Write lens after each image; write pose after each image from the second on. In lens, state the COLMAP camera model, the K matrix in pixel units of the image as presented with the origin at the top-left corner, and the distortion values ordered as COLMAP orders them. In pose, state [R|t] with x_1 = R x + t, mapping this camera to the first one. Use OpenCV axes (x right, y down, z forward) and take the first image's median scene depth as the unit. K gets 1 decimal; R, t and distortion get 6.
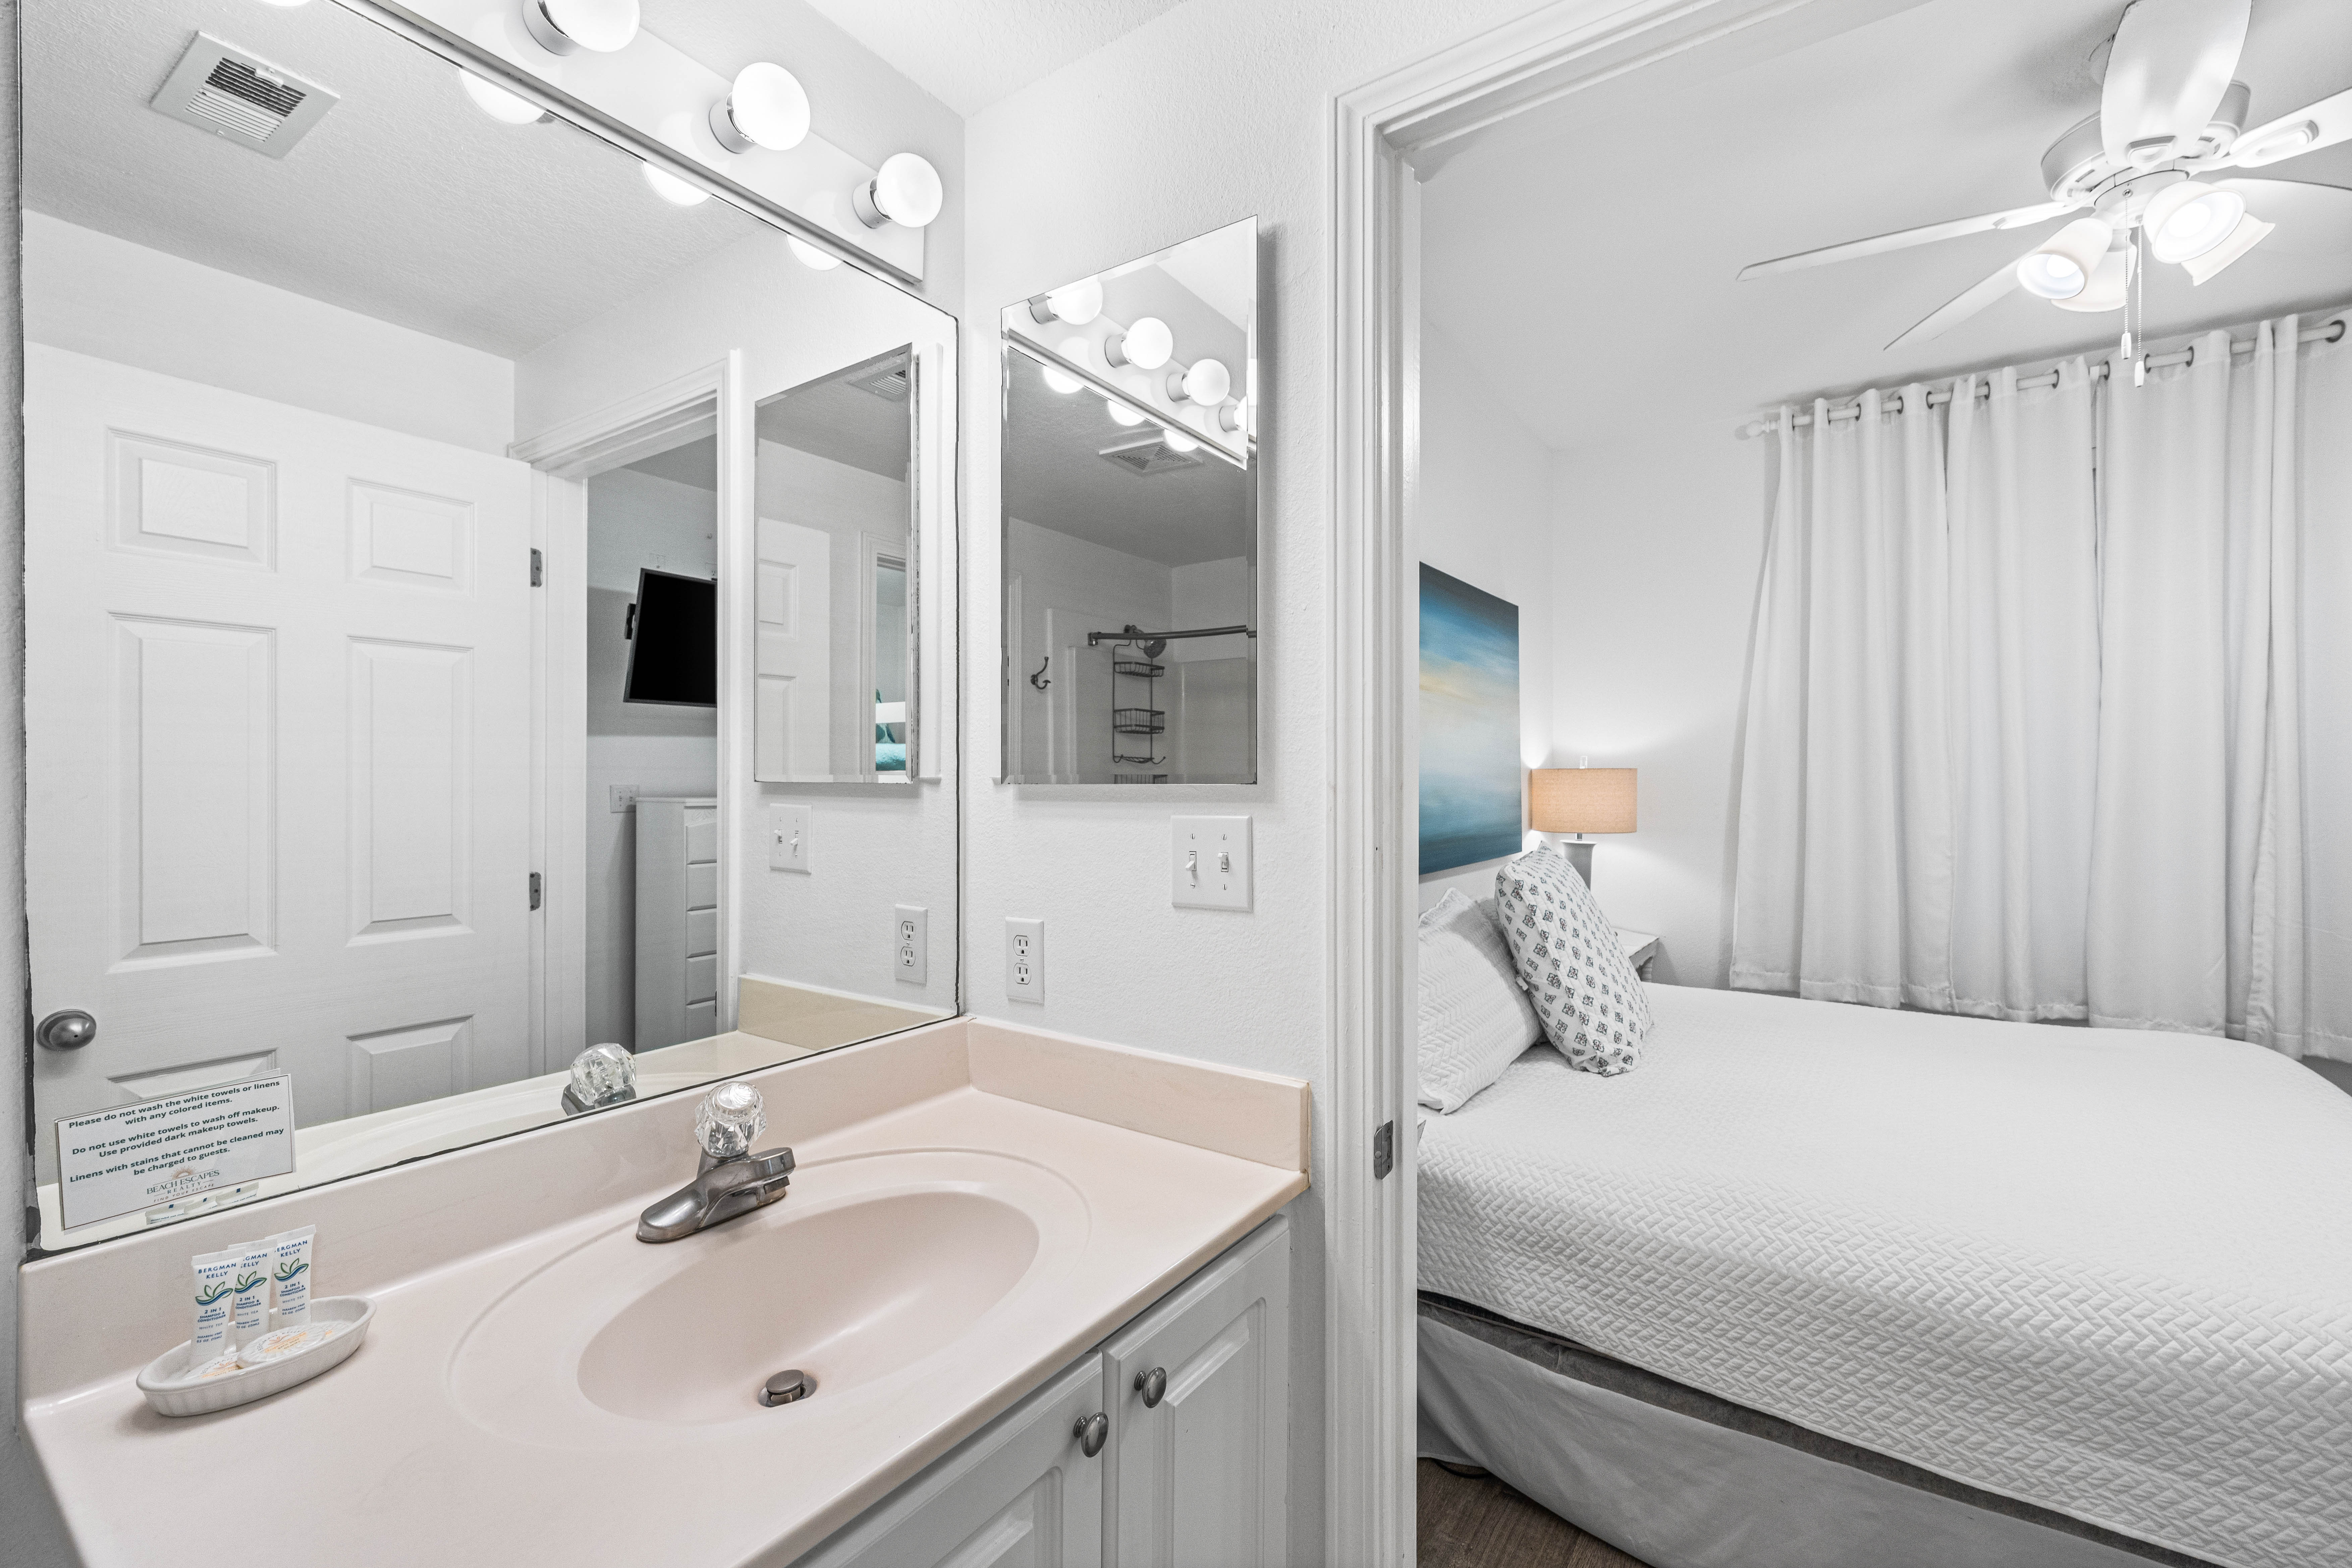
lens RADIAL K [[1005.9, 0, 1176.0], [0, 1005.9, 784.0], [0, 0, 1]] dist [-0.002107, -0.000118]
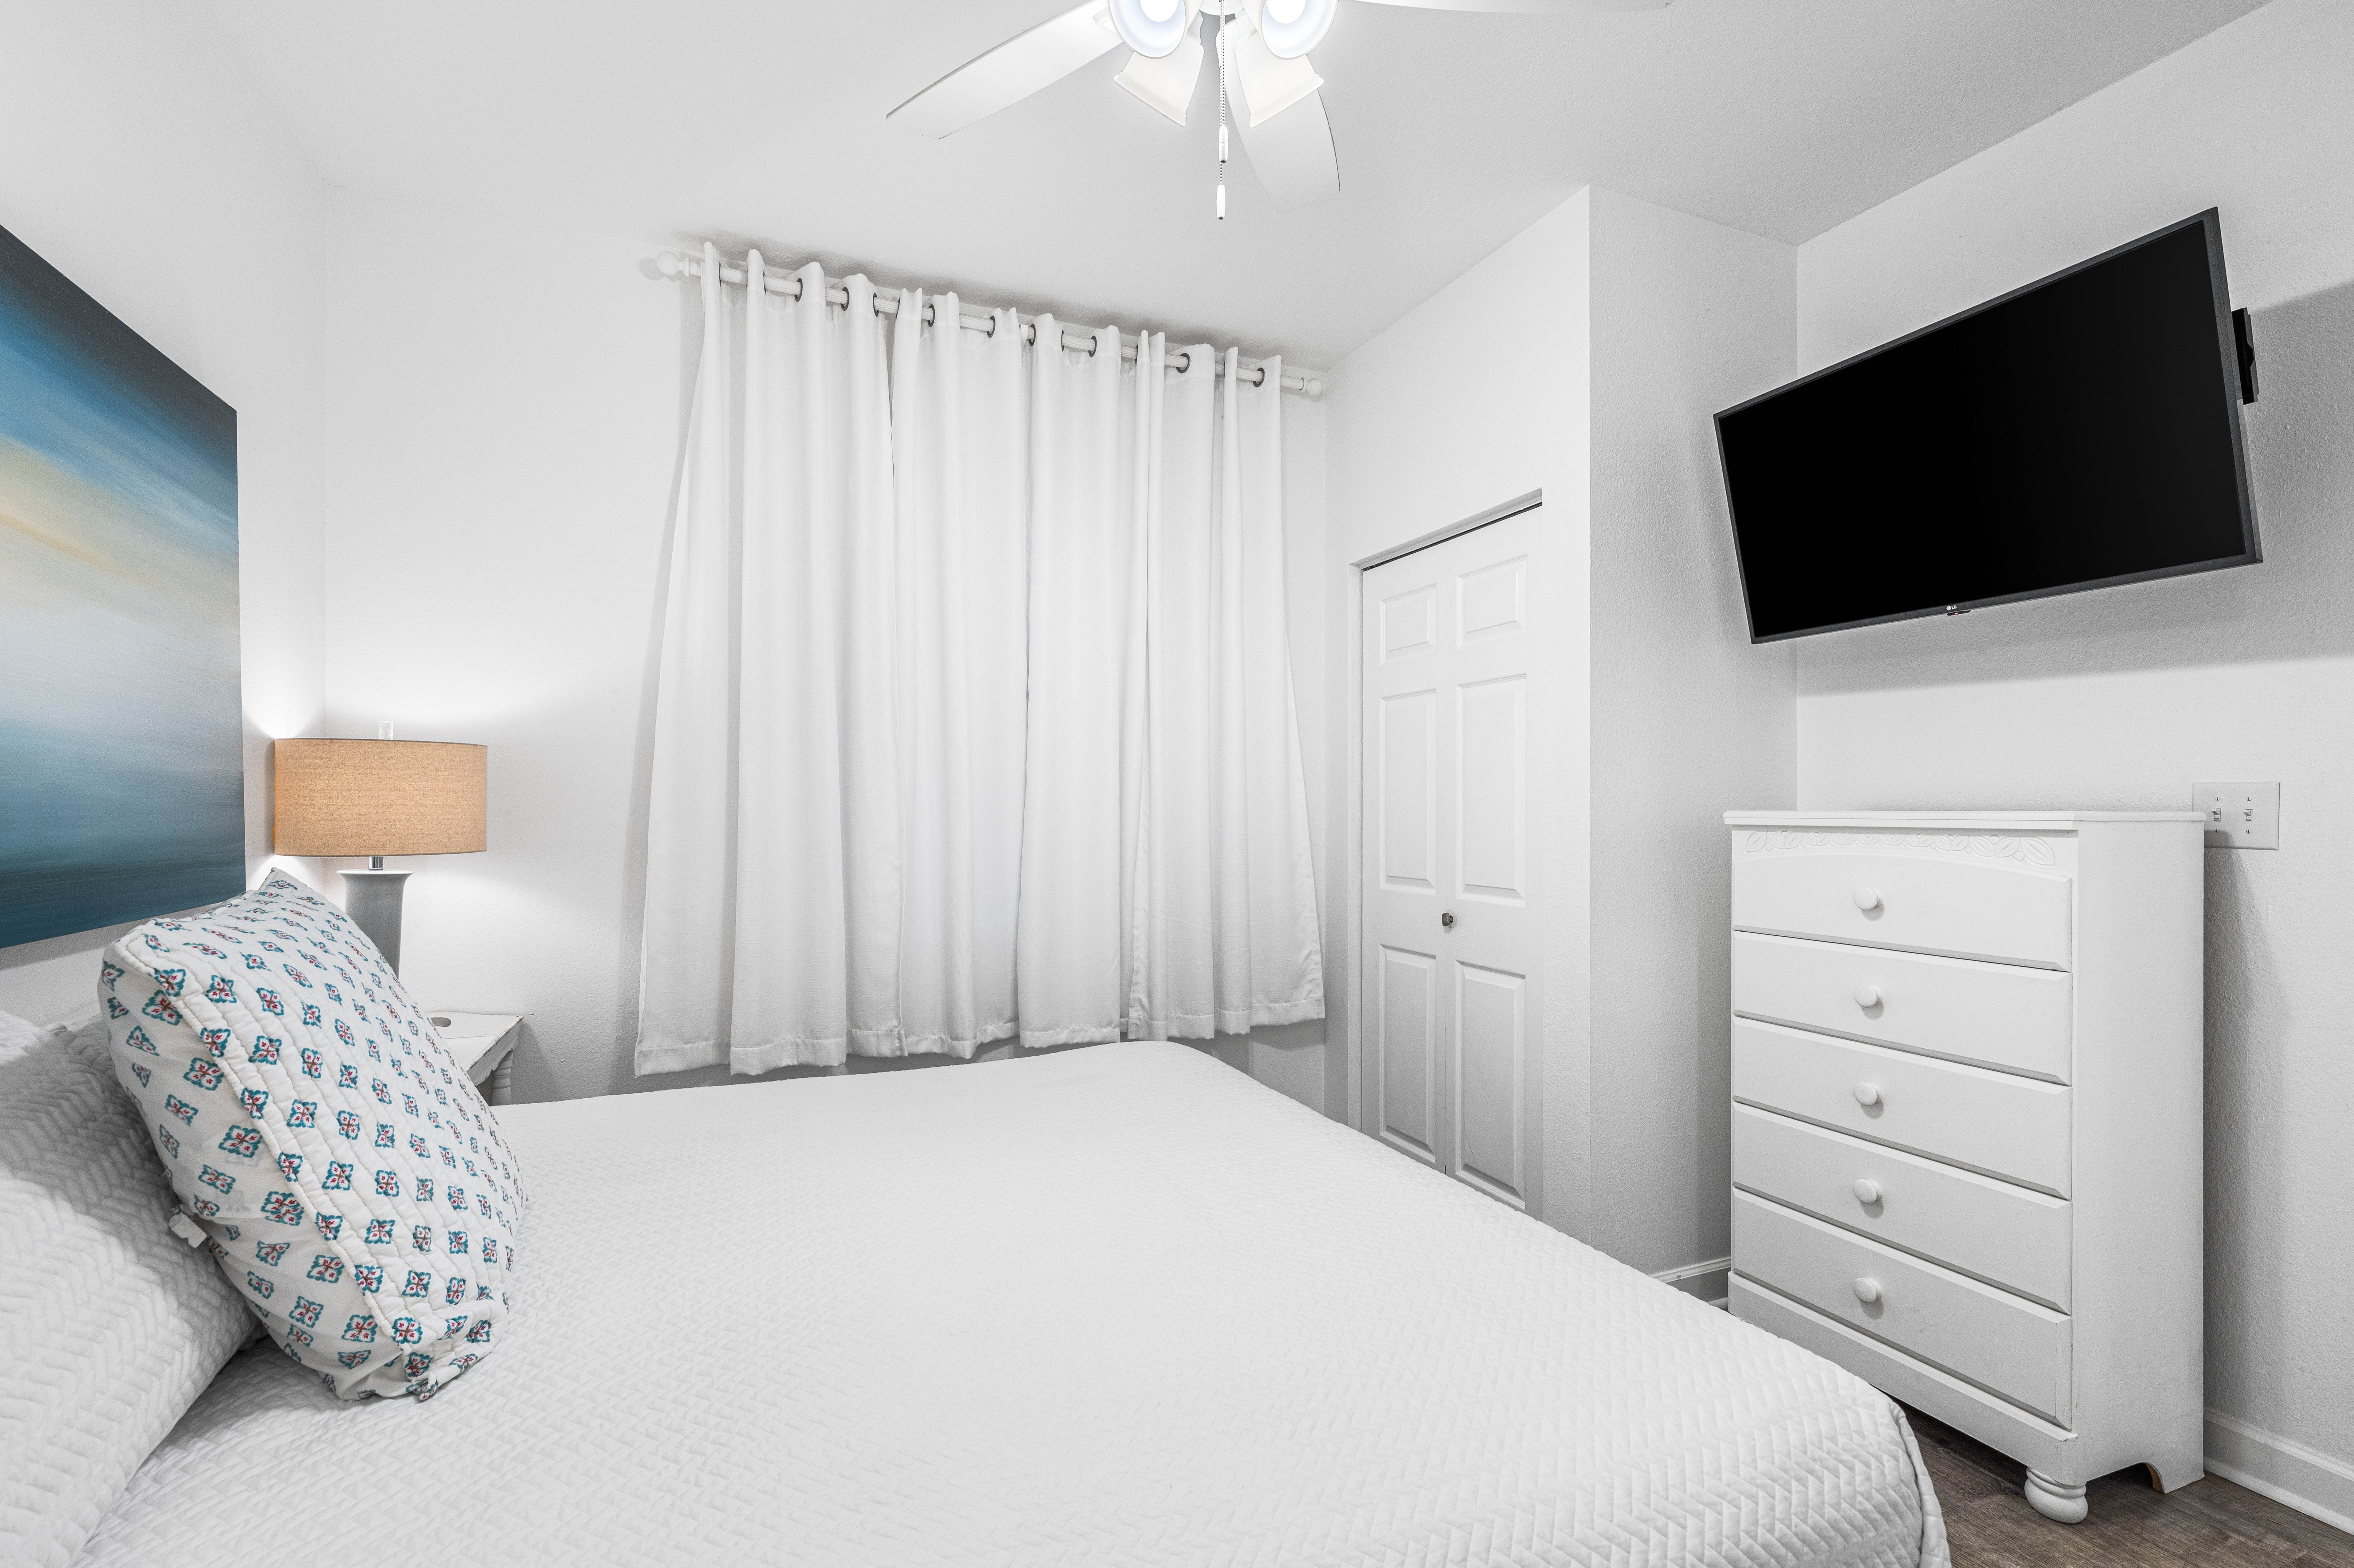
lens RADIAL K [[1084.0, 0, 1169.7], [0, 1084.0, 807.7], [0, 0, 1]] dist [0.000793, -0.000761]
pose [[0.539594, 0.001099, 0.841924, 0.193604], [0.000429, 0.999999, -0.001581, 0.034058], [-0.841925, 0.001214, 0.539593, 0.447478]]
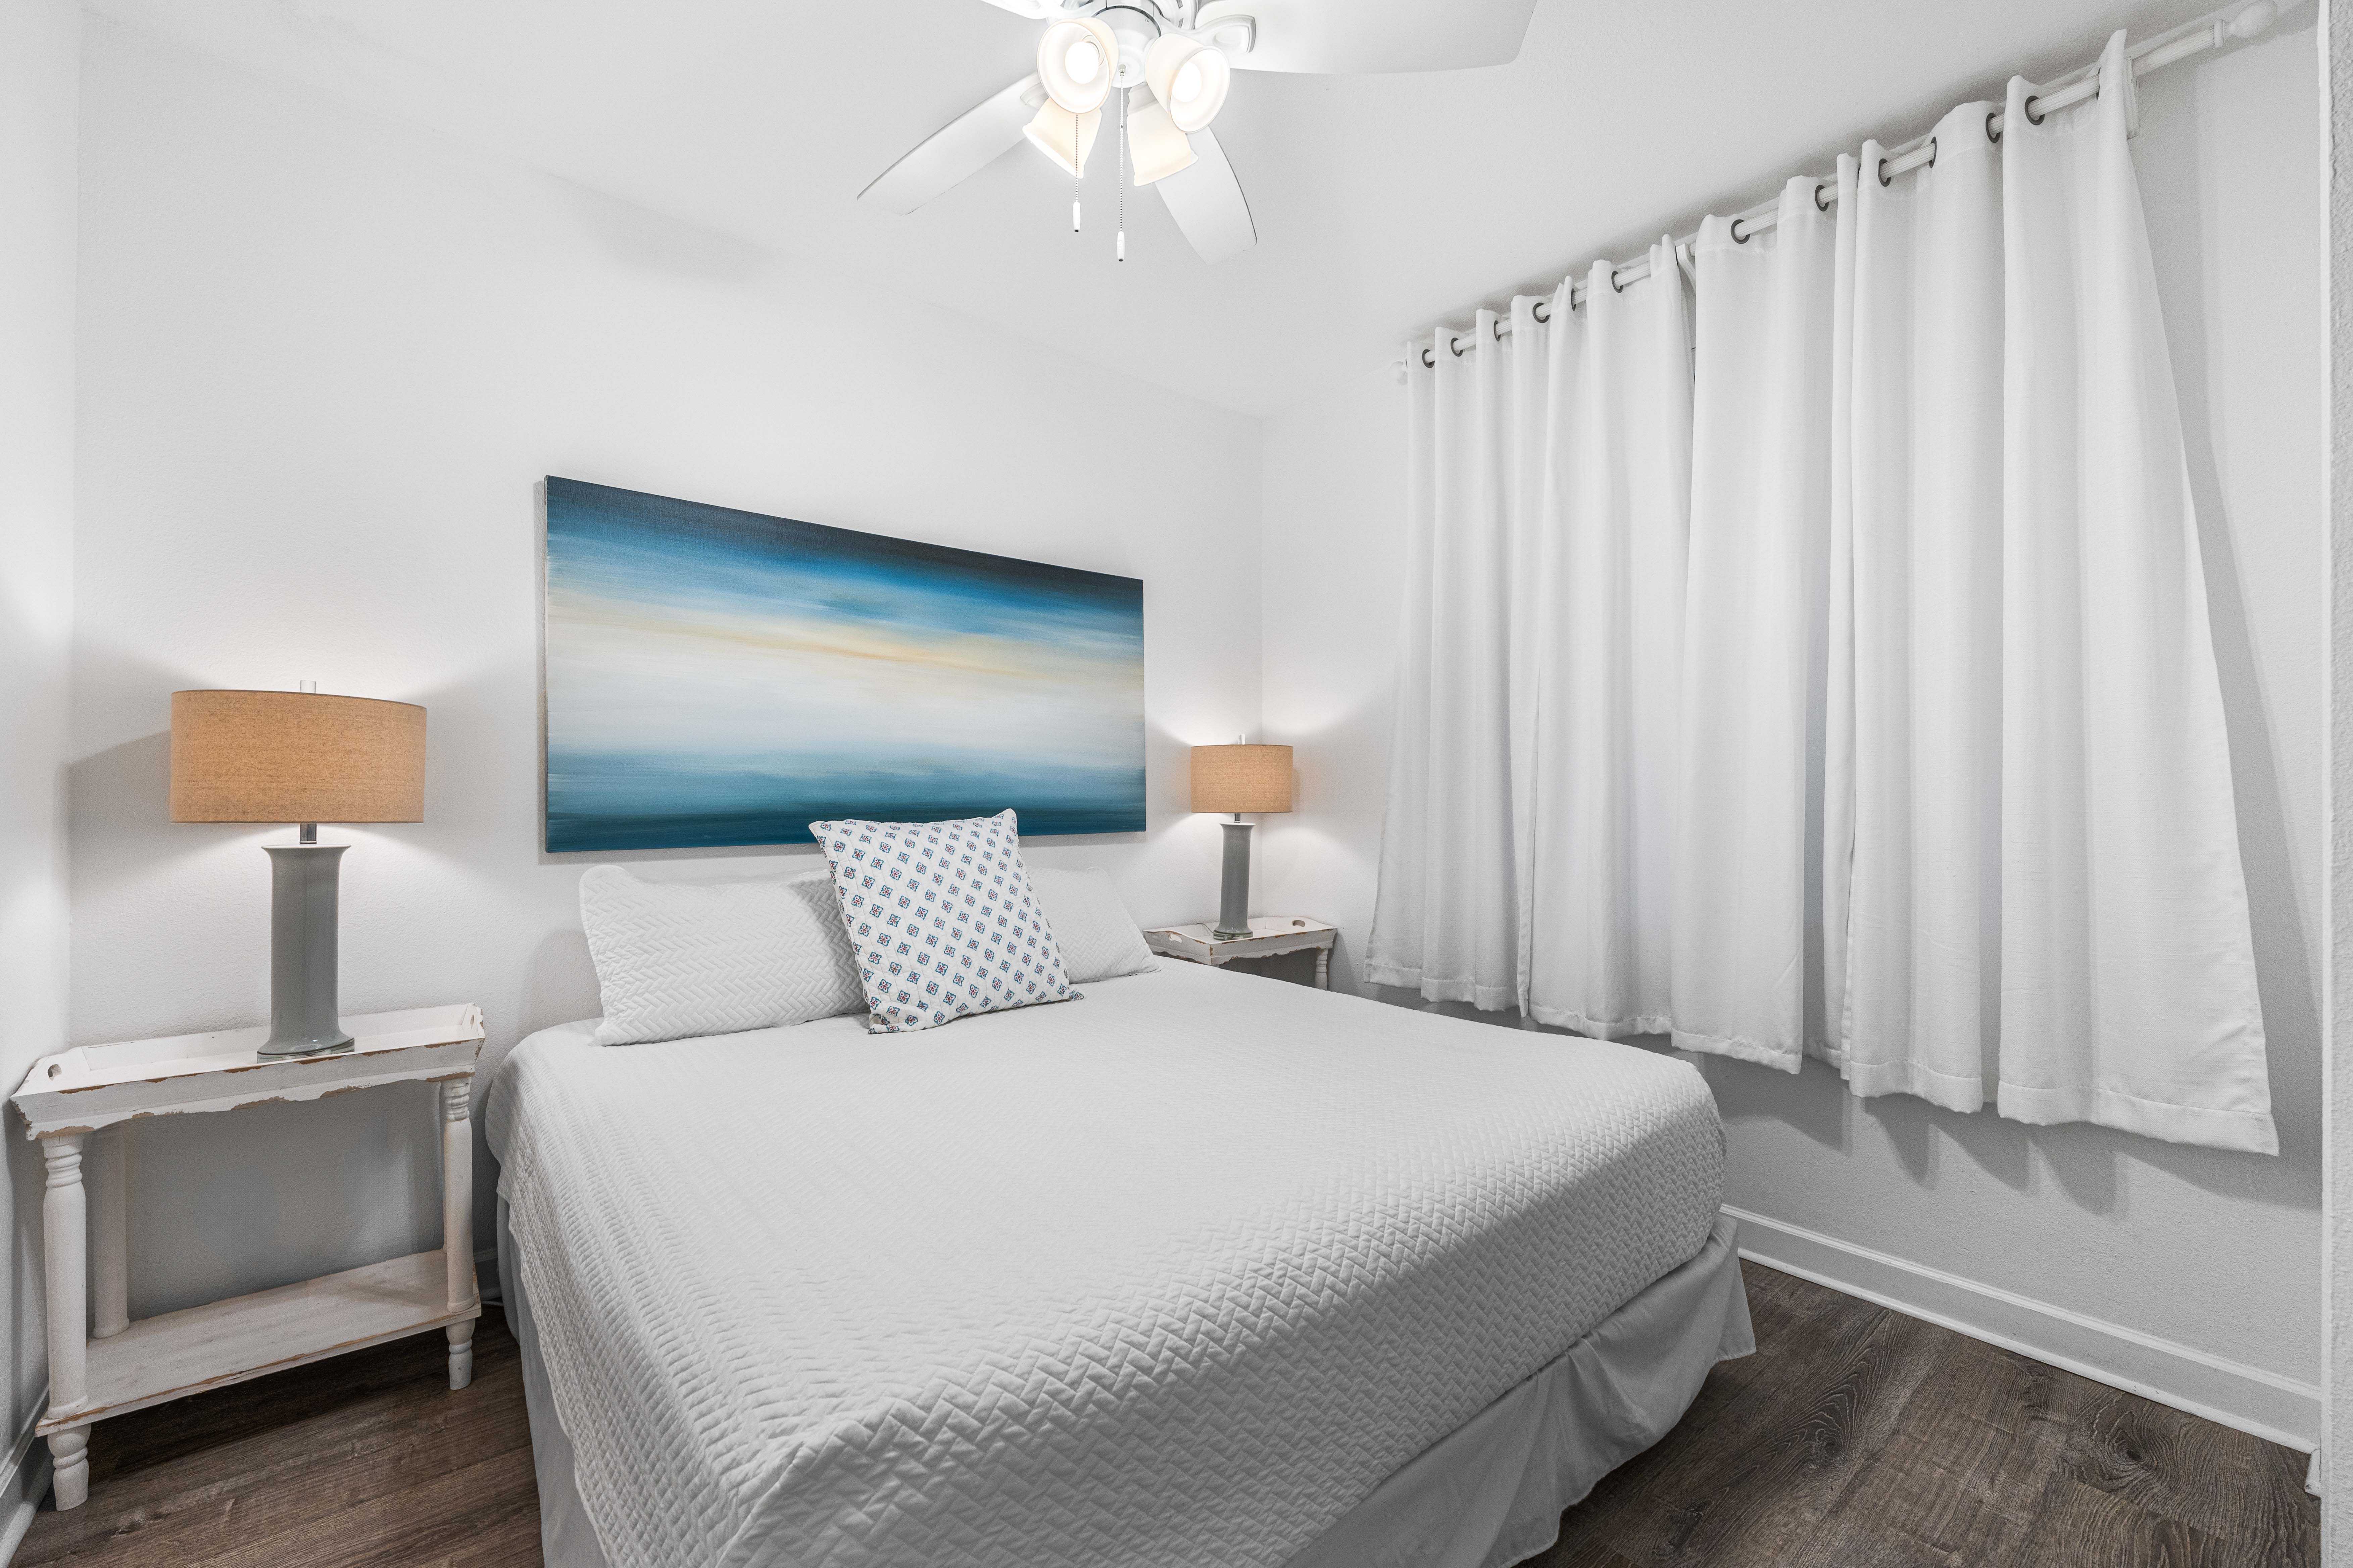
lens RADIAL K [[941.1, 0, 1176.5], [0, 941.1, 784.0], [0, 0, 1]] dist [-0.001929, -0.000105]
pose [[0.959900, -0.000758, -0.280341, 0.901177], [-0.004816, 0.999804, -0.019195, 0.057249], [0.280300, 0.019776, 0.959709, 0.187028]]
